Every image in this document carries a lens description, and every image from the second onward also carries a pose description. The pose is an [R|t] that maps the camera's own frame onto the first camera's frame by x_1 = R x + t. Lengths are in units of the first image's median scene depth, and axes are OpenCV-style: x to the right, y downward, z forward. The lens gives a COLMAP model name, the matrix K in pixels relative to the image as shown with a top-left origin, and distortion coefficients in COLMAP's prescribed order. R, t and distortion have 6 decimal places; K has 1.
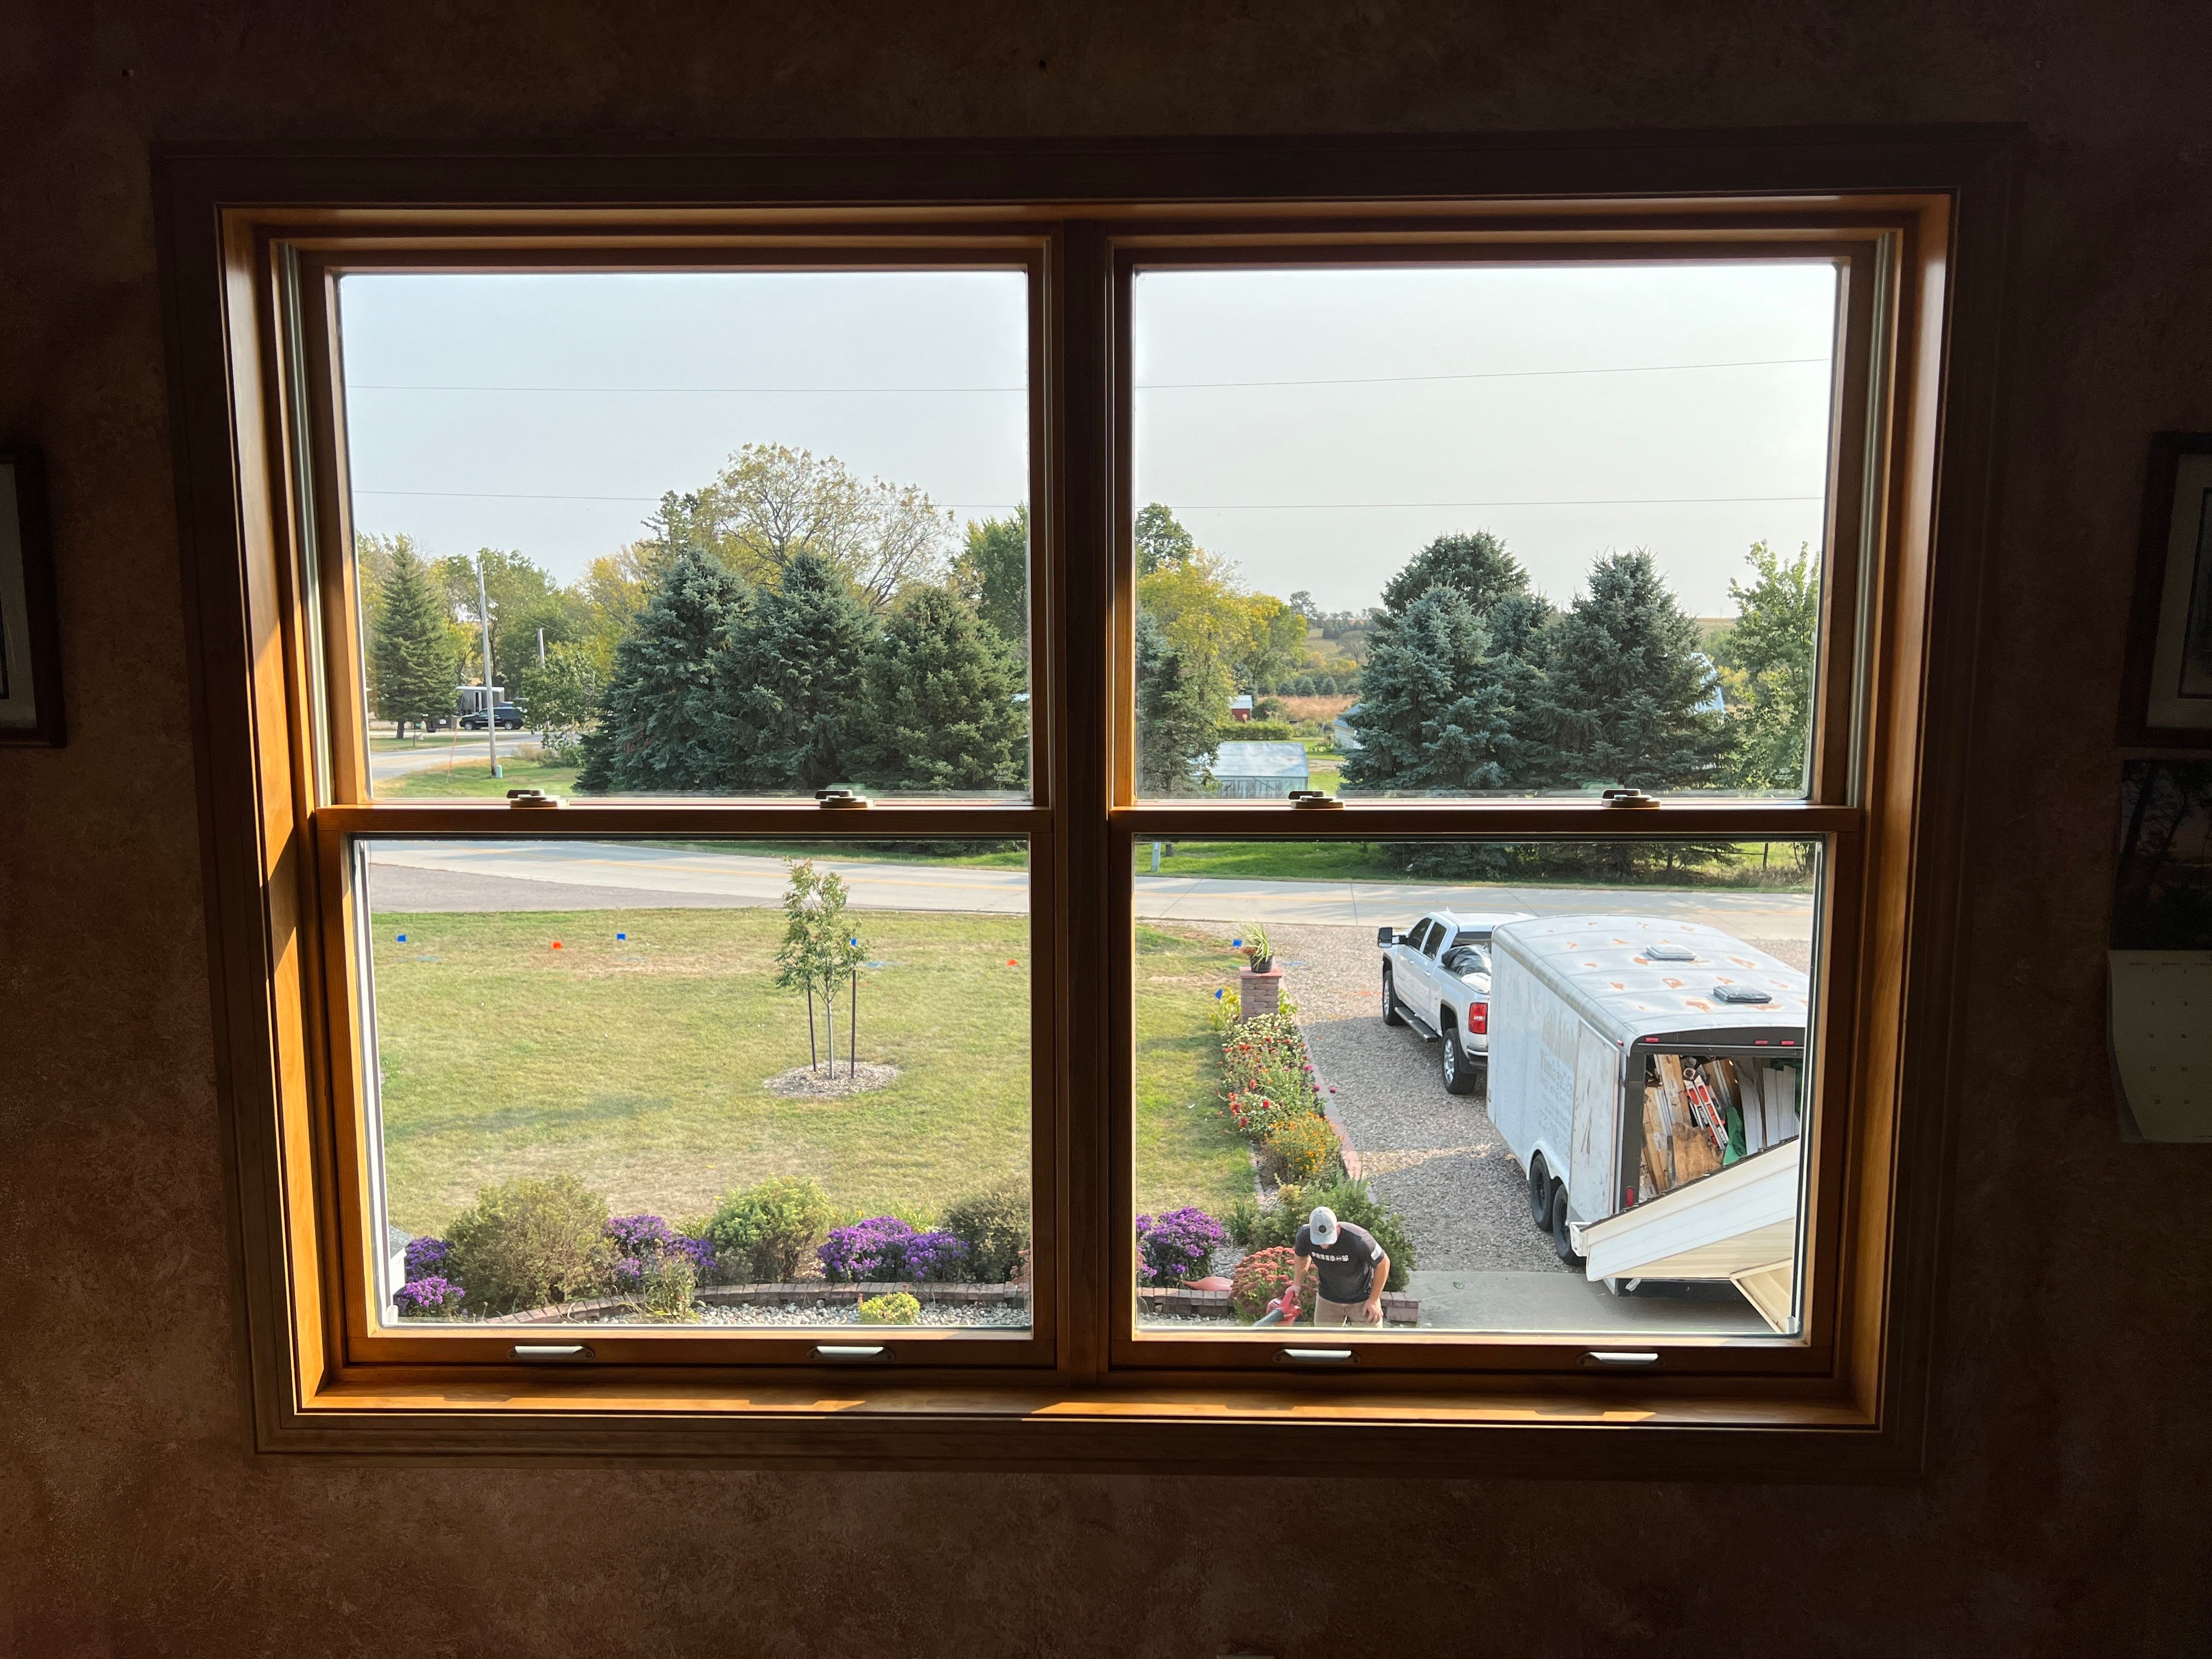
lens RADIAL K [[1660.3, 0, 1118.2], [0, 1660.3, 843.5], [0, 0, 1]] dist [0.164724, -0.342034]
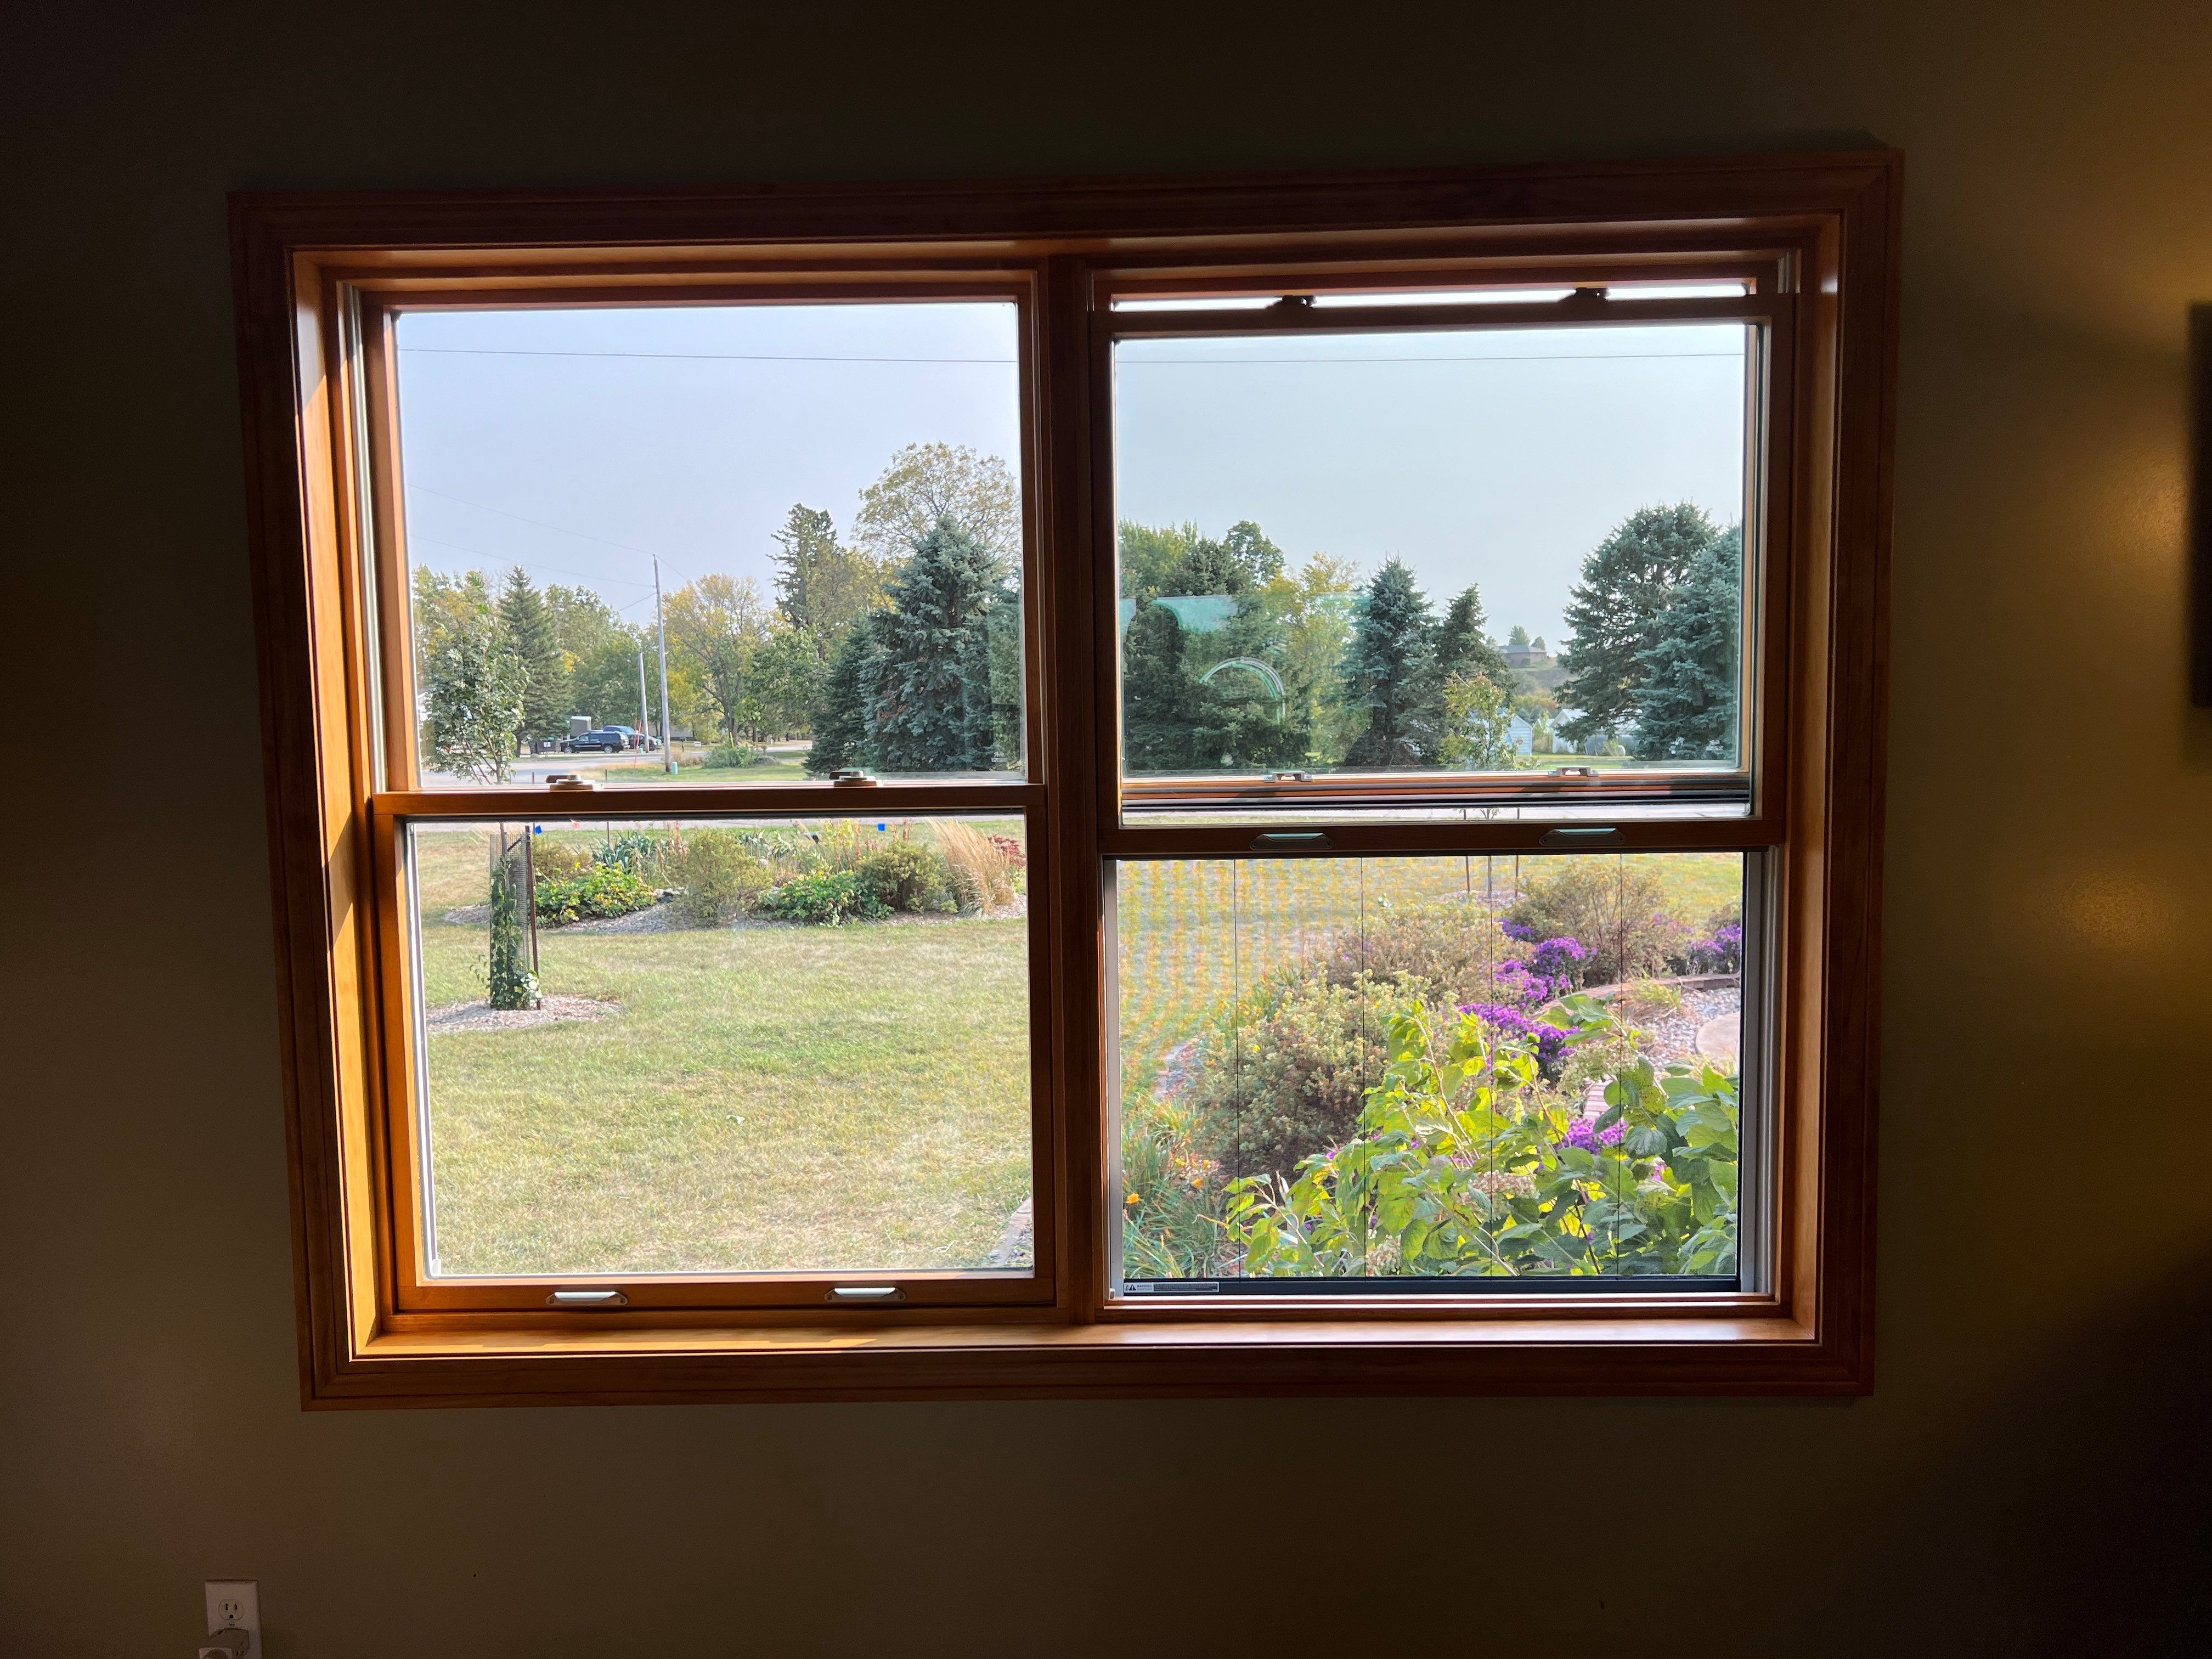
lens RADIAL K [[1663.6, 0, 1091.8], [0, 1663.6, 833.9], [0, 0, 1]] dist [0.101124, -0.108810]
pose [[0.999879, -0.014031, 0.006674, -0.148697], [0.014304, 0.998981, -0.042810, 0.050465], [-0.006066, 0.042901, 0.999061, 0.004166]]
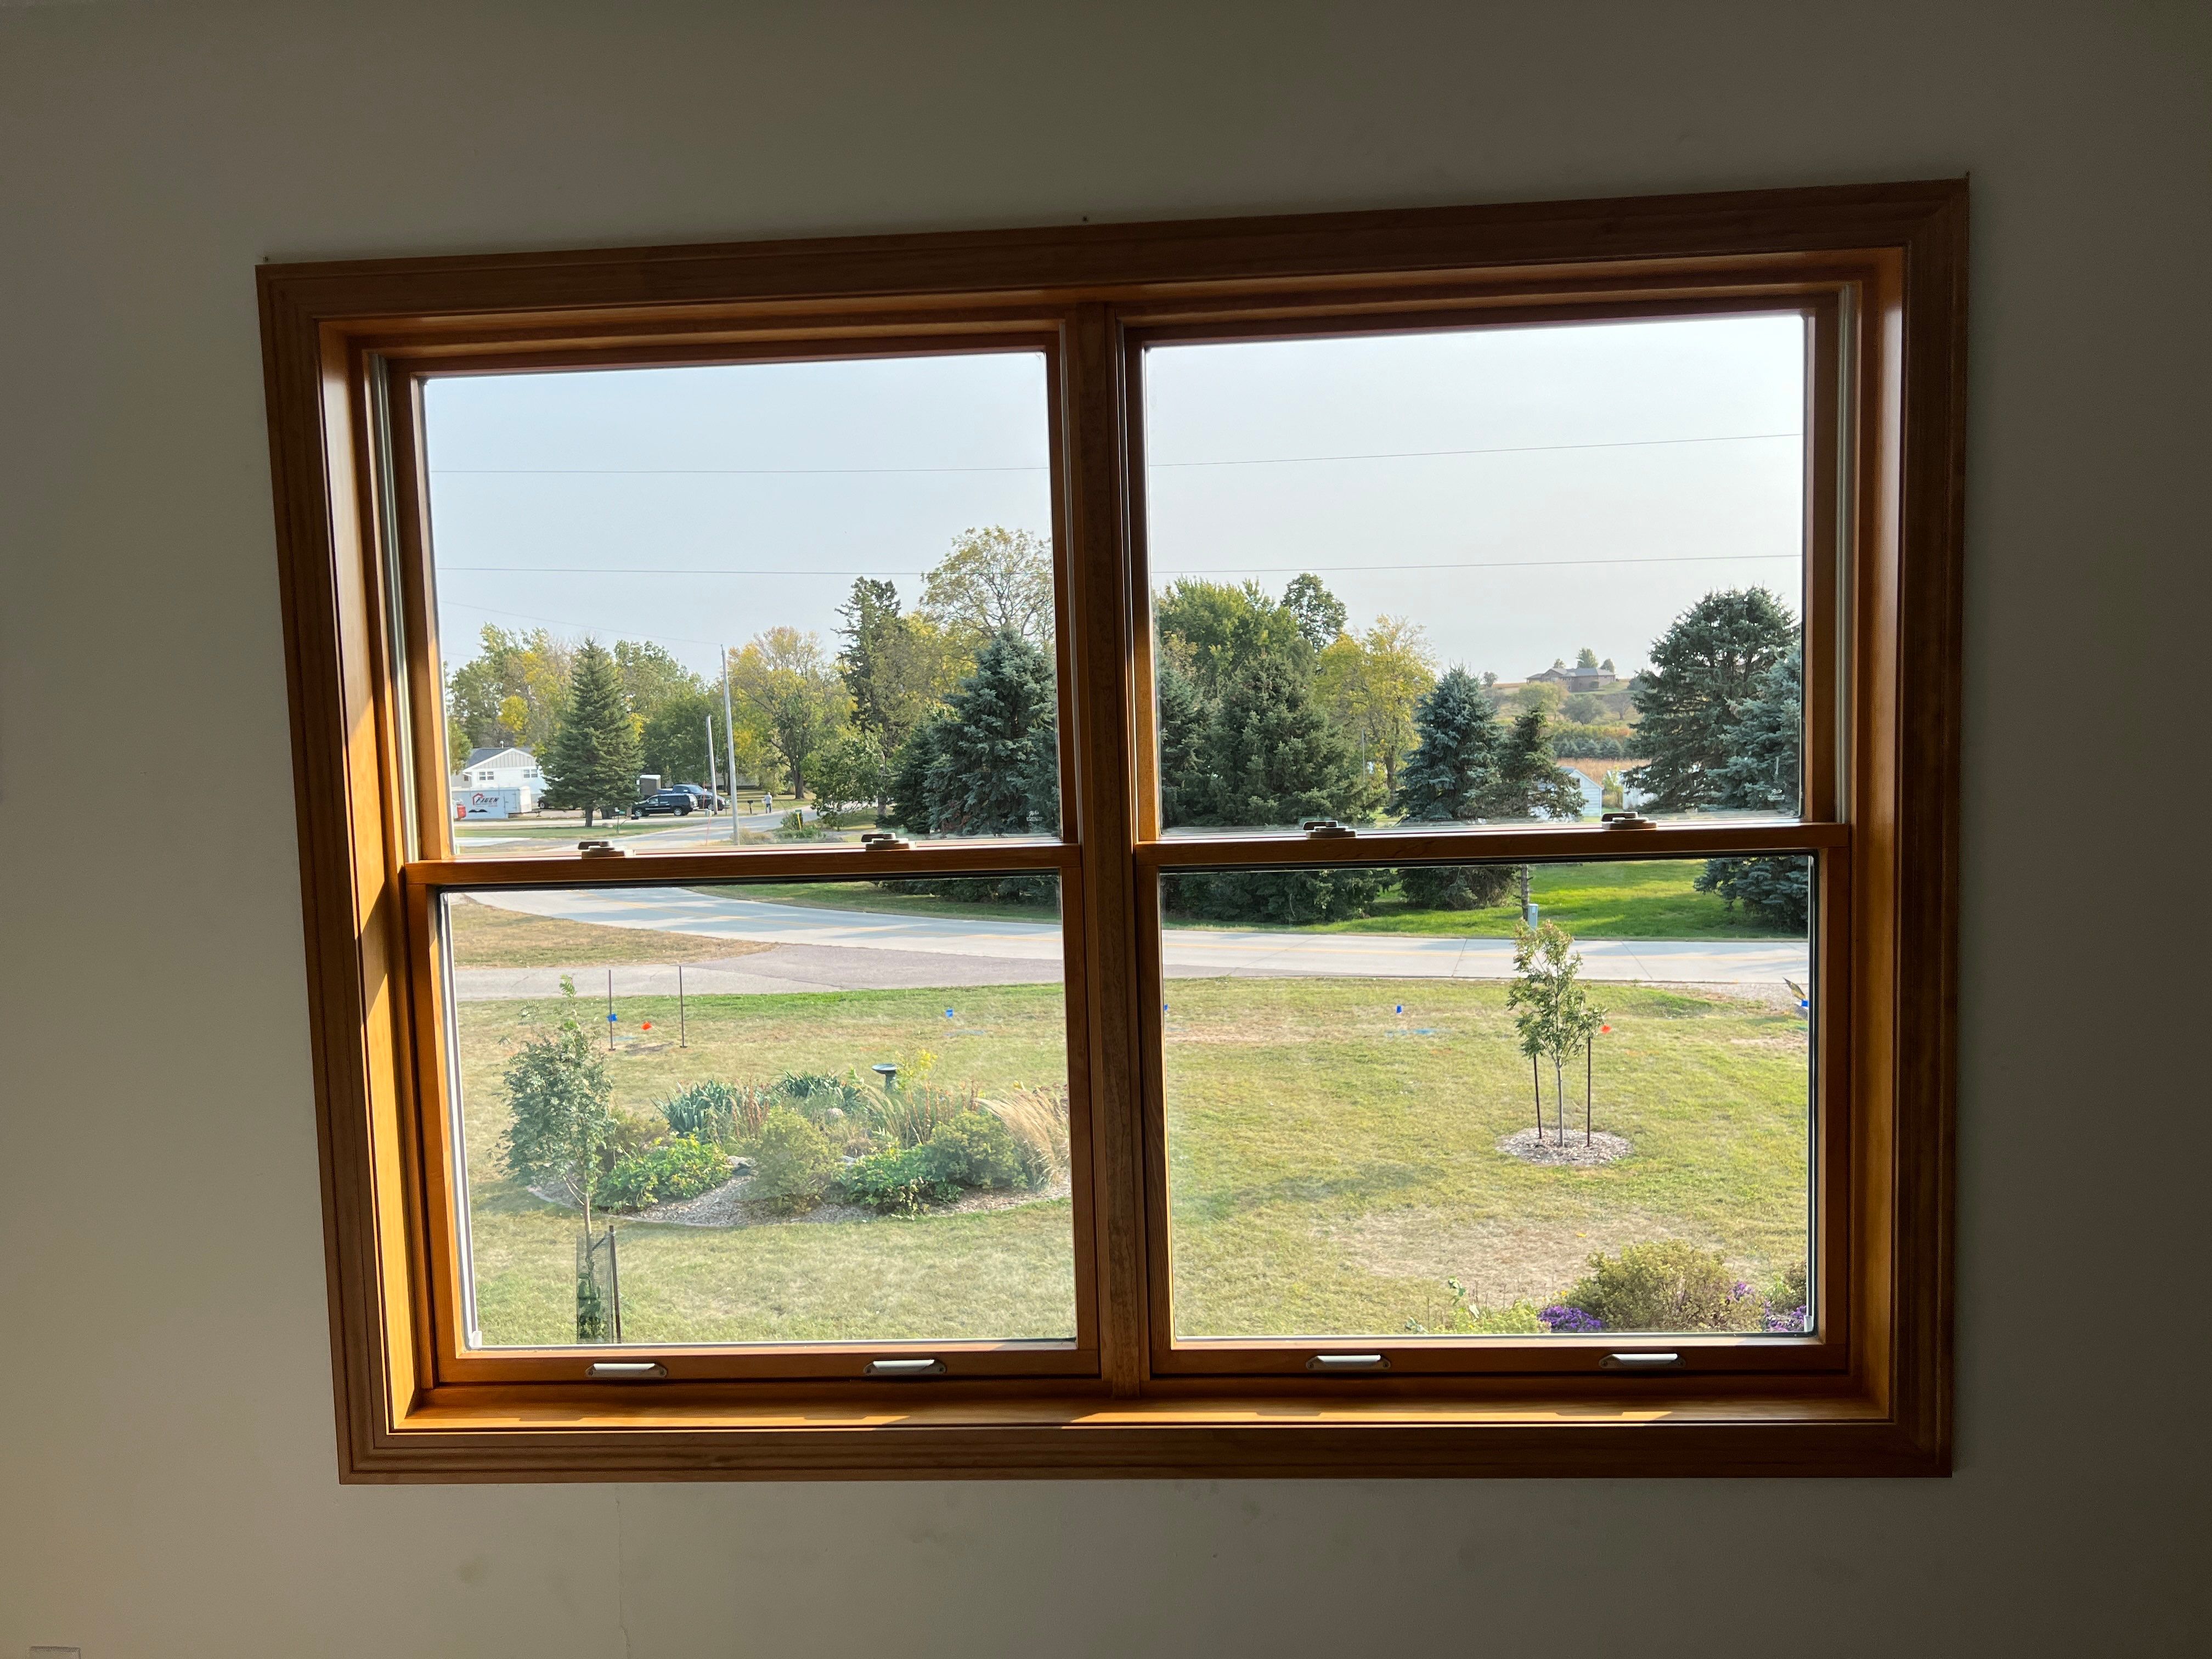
lens RADIAL K [[1663.6, 0, 1091.8], [0, 1663.6, 833.9], [0, 0, 1]] dist [0.101124, -0.108810]
pose [[0.999201, -0.025485, -0.030803, -0.148625], [0.023928, 0.998467, -0.049907, 0.000254], [0.032028, 0.049130, 0.998279, -0.000079]]
